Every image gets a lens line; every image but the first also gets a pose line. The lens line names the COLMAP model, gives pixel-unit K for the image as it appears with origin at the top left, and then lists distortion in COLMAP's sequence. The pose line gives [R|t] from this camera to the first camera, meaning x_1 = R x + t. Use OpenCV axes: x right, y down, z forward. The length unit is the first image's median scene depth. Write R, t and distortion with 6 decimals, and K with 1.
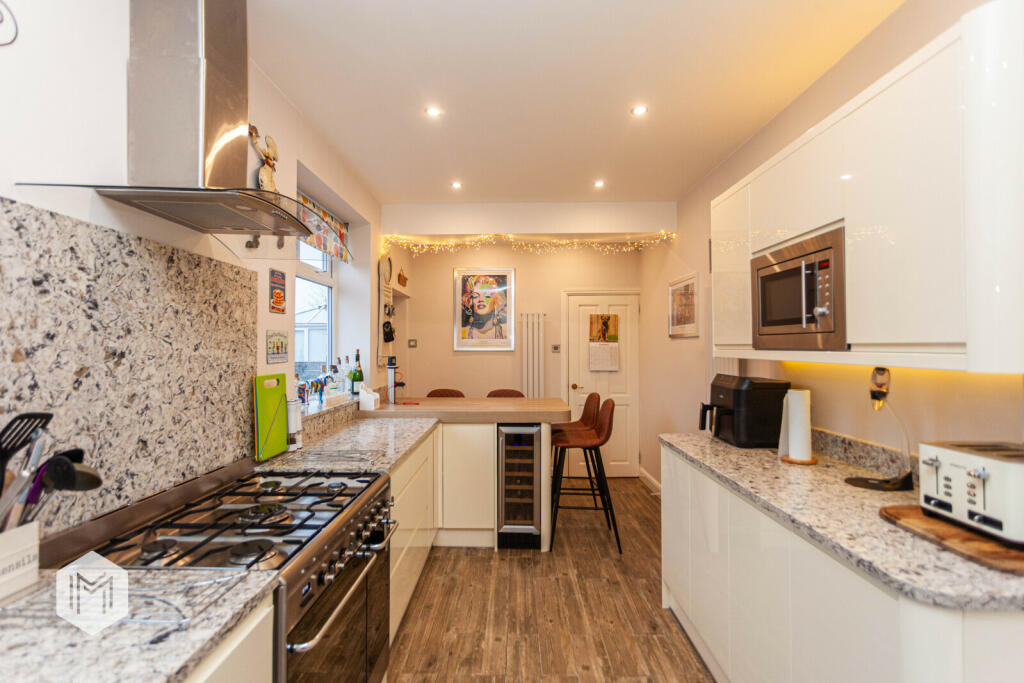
lens RADIAL K [[486.0, 0, 501.4], [0, 486.0, 341.4], [0, 0, 1]] dist [0.001585, 0.000810]
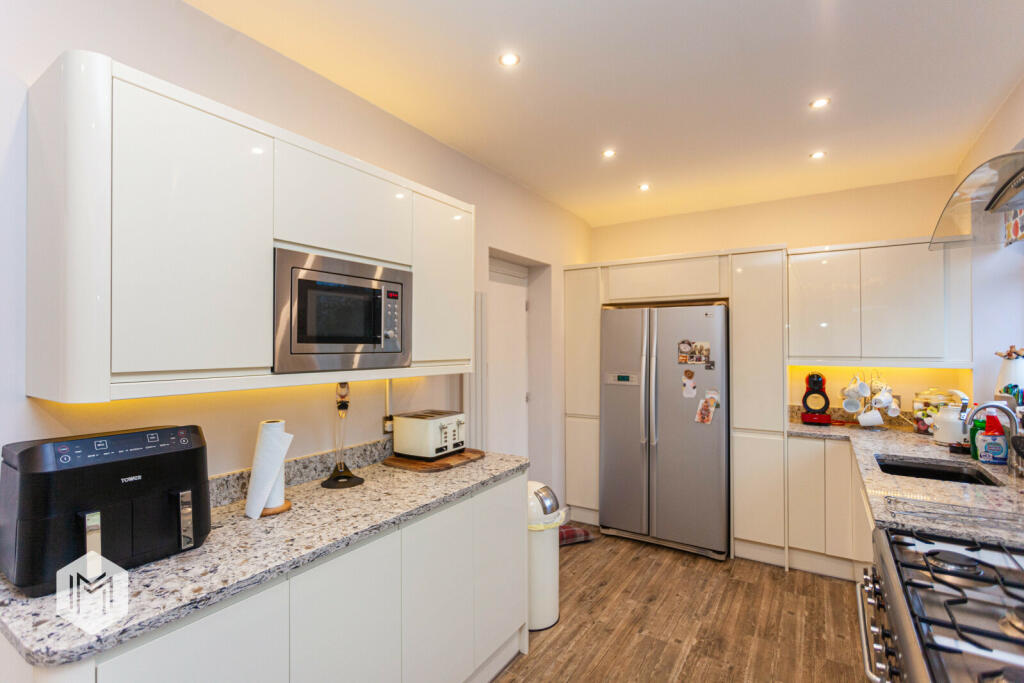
lens RADIAL K [[486.0, 0, 501.4], [0, 486.0, 341.4], [0, 0, 1]] dist [0.001585, 0.000810]
pose [[-0.852707, 0.009633, 0.522301, -0.131419], [-0.001382, 0.999785, -0.020696, -0.015831], [-0.522388, -0.018370, -0.852510, 1.396955]]
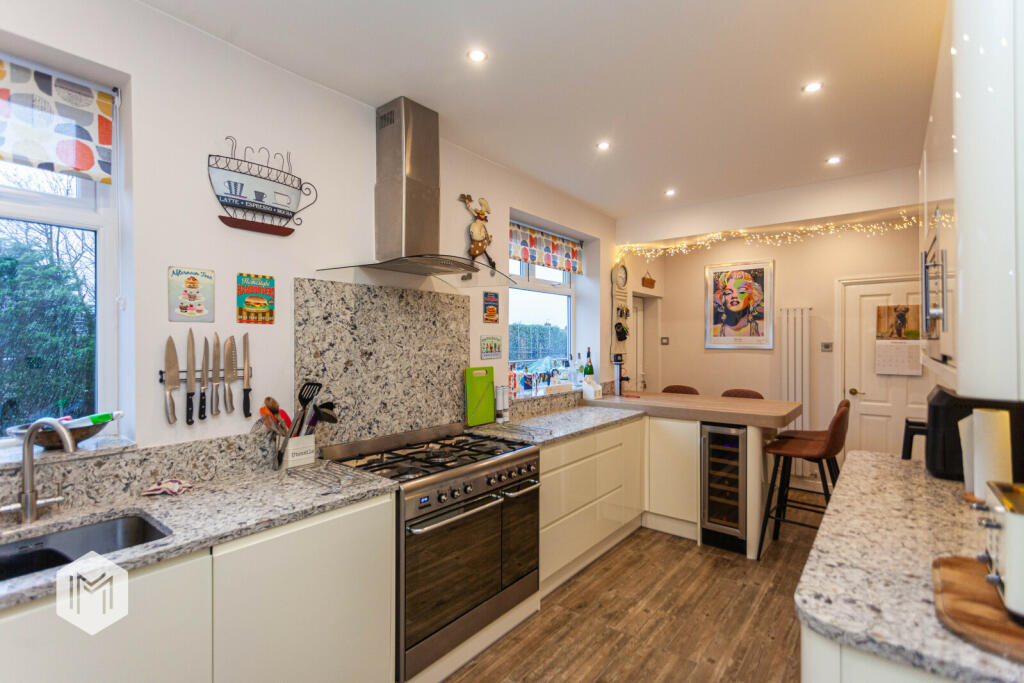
lens RADIAL K [[469.5, 0, 512.0], [0, 469.5, 341.5], [0, 0, 1]] dist [0.002914, 0.000699]
pose [[0.801057, 0.000973, -0.598587, 0.424054], [0.006724, 0.999921, 0.010624, -0.020628], [0.598550, -0.012536, 0.800987, -0.045455]]
